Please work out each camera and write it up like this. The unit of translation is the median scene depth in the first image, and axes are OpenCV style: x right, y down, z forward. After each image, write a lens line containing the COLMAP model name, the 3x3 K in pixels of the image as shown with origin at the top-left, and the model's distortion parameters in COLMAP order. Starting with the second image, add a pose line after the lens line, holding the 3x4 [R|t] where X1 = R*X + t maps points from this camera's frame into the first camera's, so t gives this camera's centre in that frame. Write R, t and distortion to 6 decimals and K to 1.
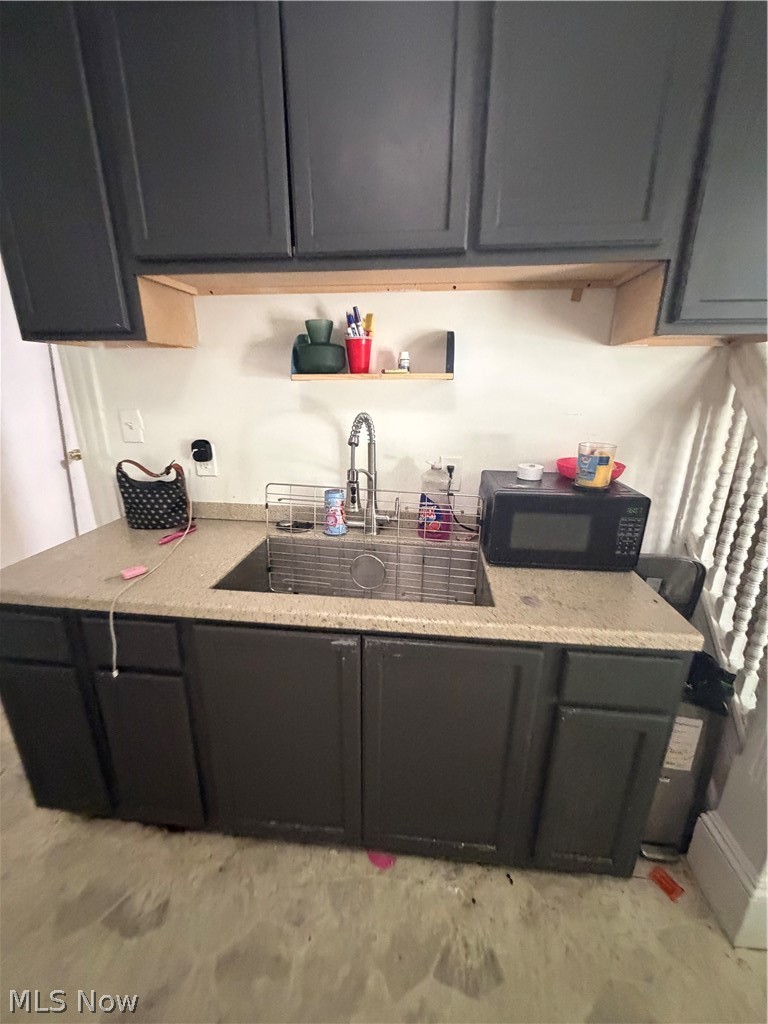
lens RADIAL K [[410.2, 0, 385.1], [0, 410.2, 512.2], [0, 0, 1]] dist [0.001444, -0.000240]
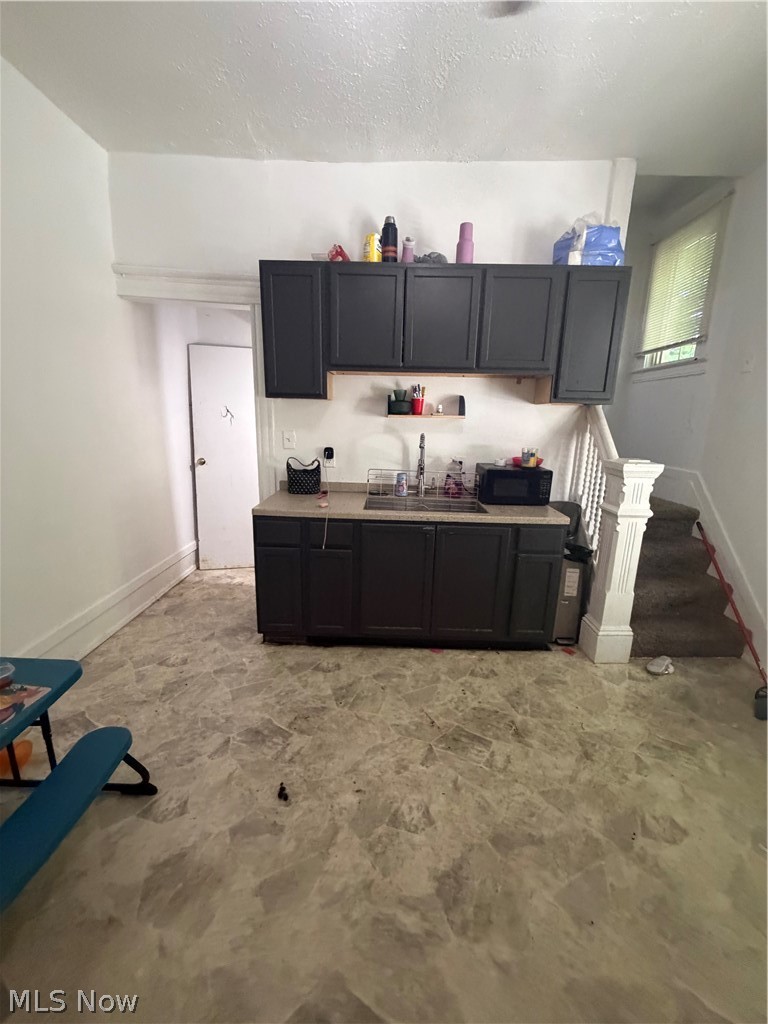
lens RADIAL K [[410.2, 0, 385.1], [0, 410.2, 512.2], [0, 0, 1]] dist [0.001444, -0.000240]
pose [[0.994940, -0.005340, 0.100334, -0.450424], [0.012667, 0.997286, -0.072532, 0.304126], [-0.099674, 0.073436, 0.992307, -1.015896]]
